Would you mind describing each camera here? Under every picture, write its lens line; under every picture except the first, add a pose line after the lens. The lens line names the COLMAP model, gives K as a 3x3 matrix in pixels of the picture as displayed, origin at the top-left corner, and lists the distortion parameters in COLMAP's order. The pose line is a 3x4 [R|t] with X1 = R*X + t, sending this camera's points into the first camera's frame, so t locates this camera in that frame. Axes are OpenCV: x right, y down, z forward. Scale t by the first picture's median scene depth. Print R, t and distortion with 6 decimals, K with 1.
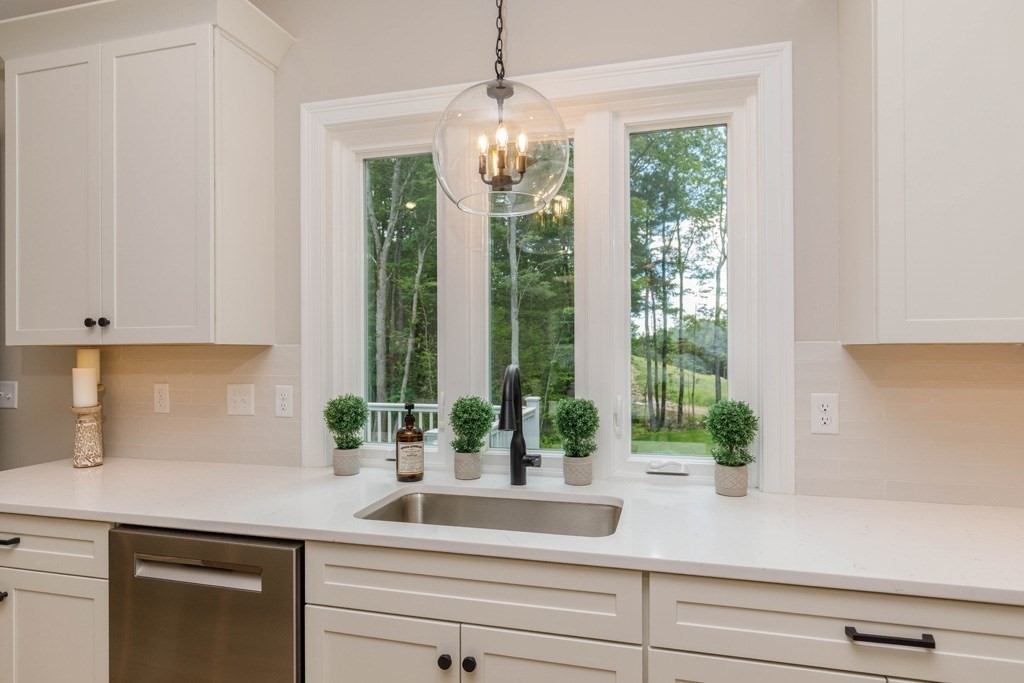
lens RADIAL K [[595.4, 0, 510.3], [0, 595.4, 344.8], [0, 0, 1]] dist [0.002766, -0.001006]
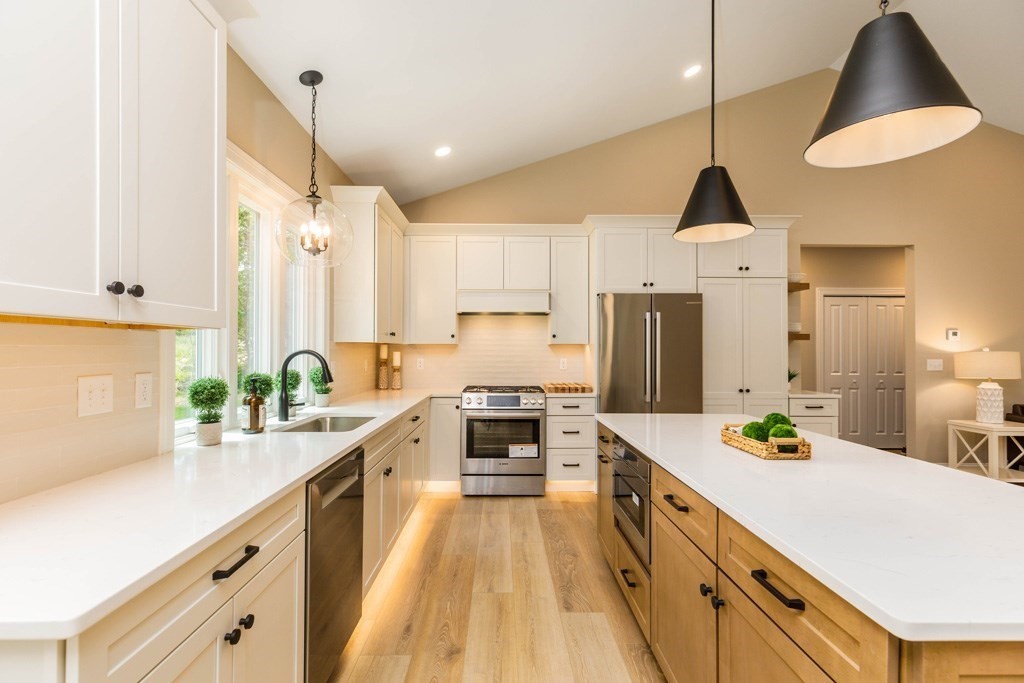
lens RADIAL K [[469.5, 0, 509.3], [0, 469.5, 348.9], [0, 0, 1]] dist [-0.004330, 0.000522]
pose [[-0.265443, 0.008549, 0.964089, -1.427672], [-0.004658, 0.999938, -0.010150, 0.039003], [-0.964115, -0.007185, -0.265386, 0.729926]]
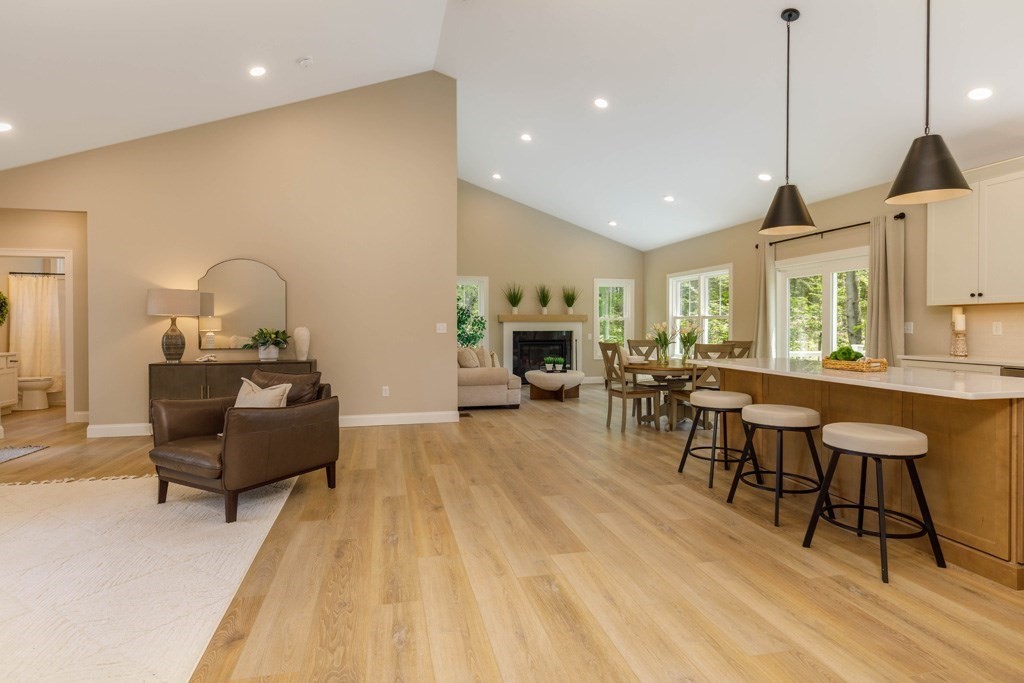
lens RADIAL K [[522.8, 0, 508.8], [0, 522.8, 333.7], [0, 0, 1]] dist [0.006881, 0.000312]
pose [[0.453673, 0.024928, -0.890819, 0.408866], [-0.003492, 0.999651, 0.026195, 0.078041], [0.891161, -0.008774, 0.453602, -1.838135]]
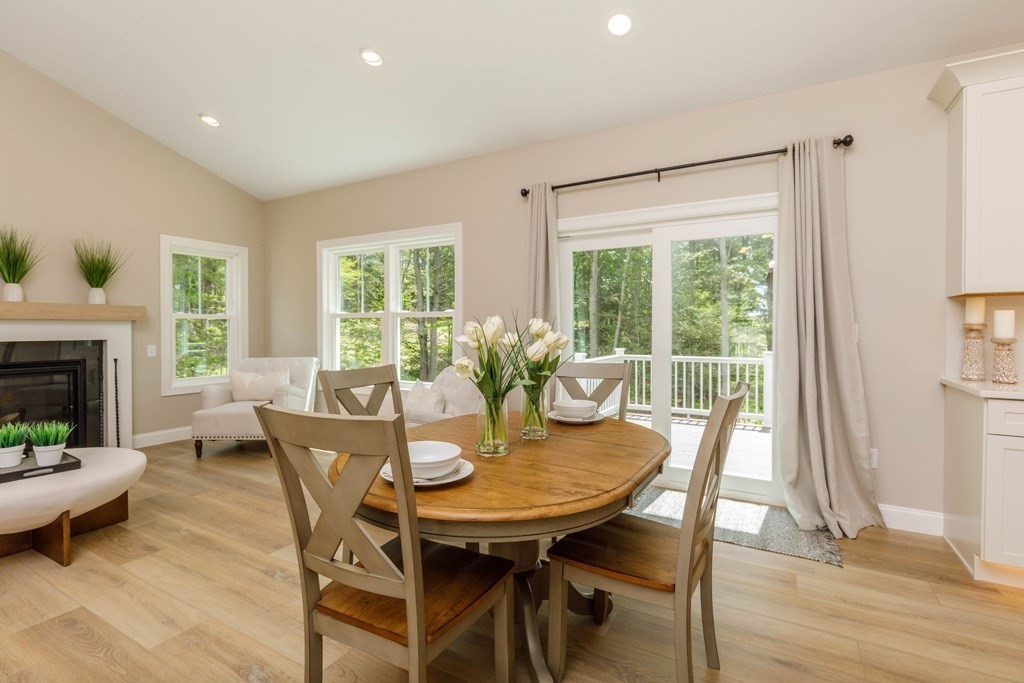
lens RADIAL K [[469.5, 0, 525.6], [0, 469.5, 330.8], [0, 0, 1]] dist [-0.004330, 0.000522]
pose [[0.967987, 0.012103, -0.250708, -1.746948], [-0.009413, 0.999885, 0.011926, 0.098313], [0.250824, -0.009185, 0.967989, -0.362264]]
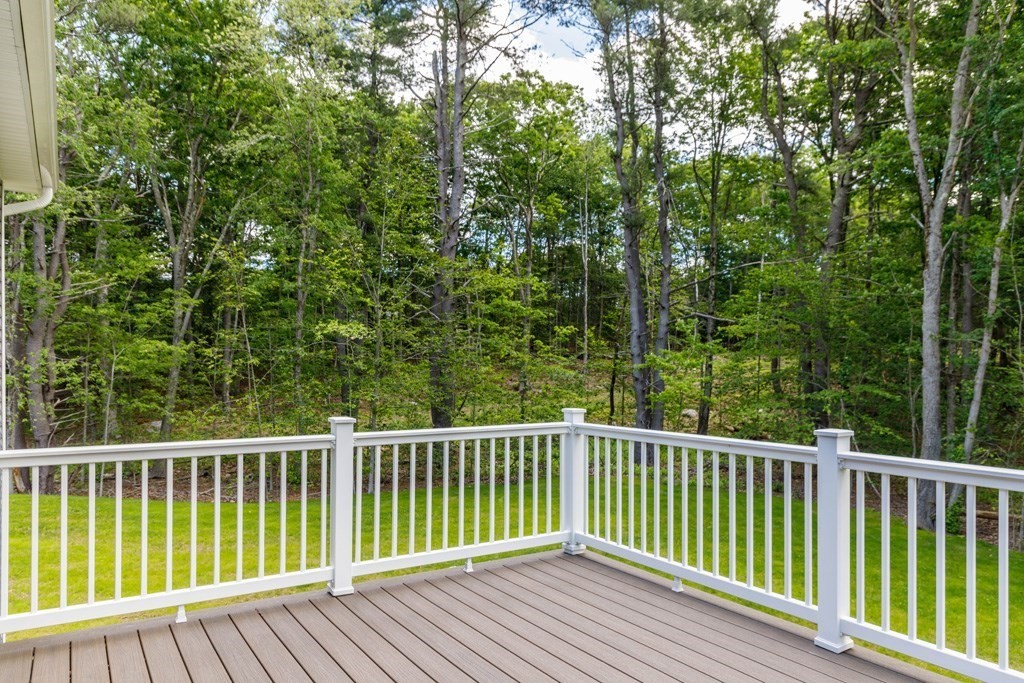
lens RADIAL K [[709.5, 0, 512.0], [0, 709.5, 349.8], [0, 0, 1]] dist [-0.002230, -0.001067]
pose [[0.729003, 0.005912, -0.684485, -0.026198], [-0.011202, 0.999932, -0.003295, 0.003371], [0.684419, 0.010070, 0.729019, 0.152349]]
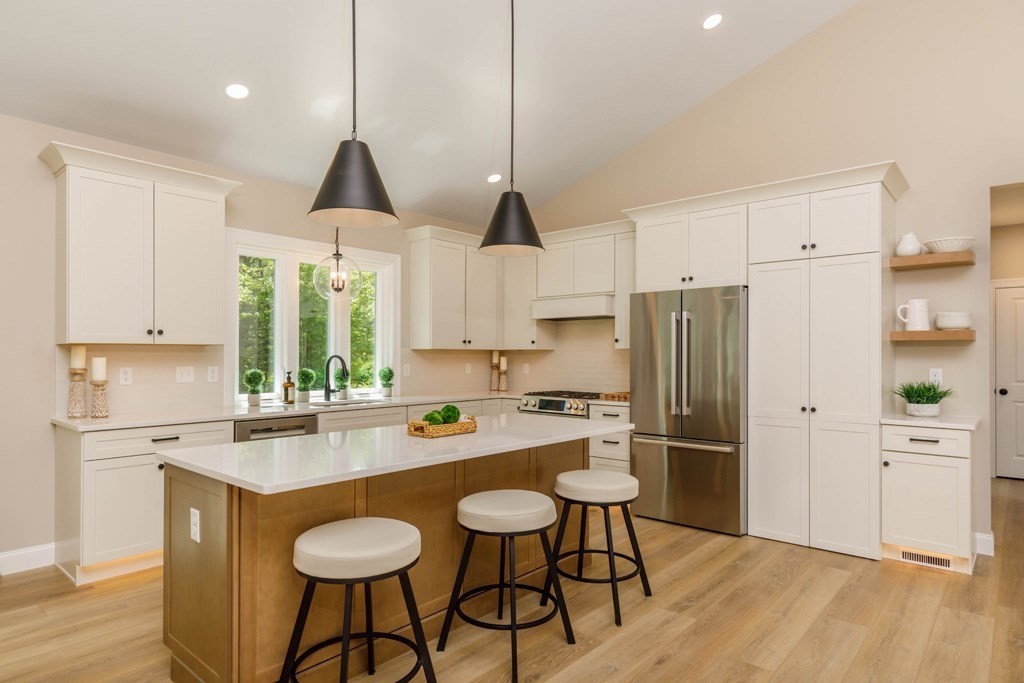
lens RADIAL K [[595.4, 0, 500.8], [0, 595.4, 353.6], [0, 0, 1]] dist [0.002766, -0.001006]
pose [[0.460793, 0.008916, 0.887463, -1.942483], [-0.008933, 0.999945, -0.005408, 0.032335], [-0.887462, -0.005435, 0.460848, -0.885435]]
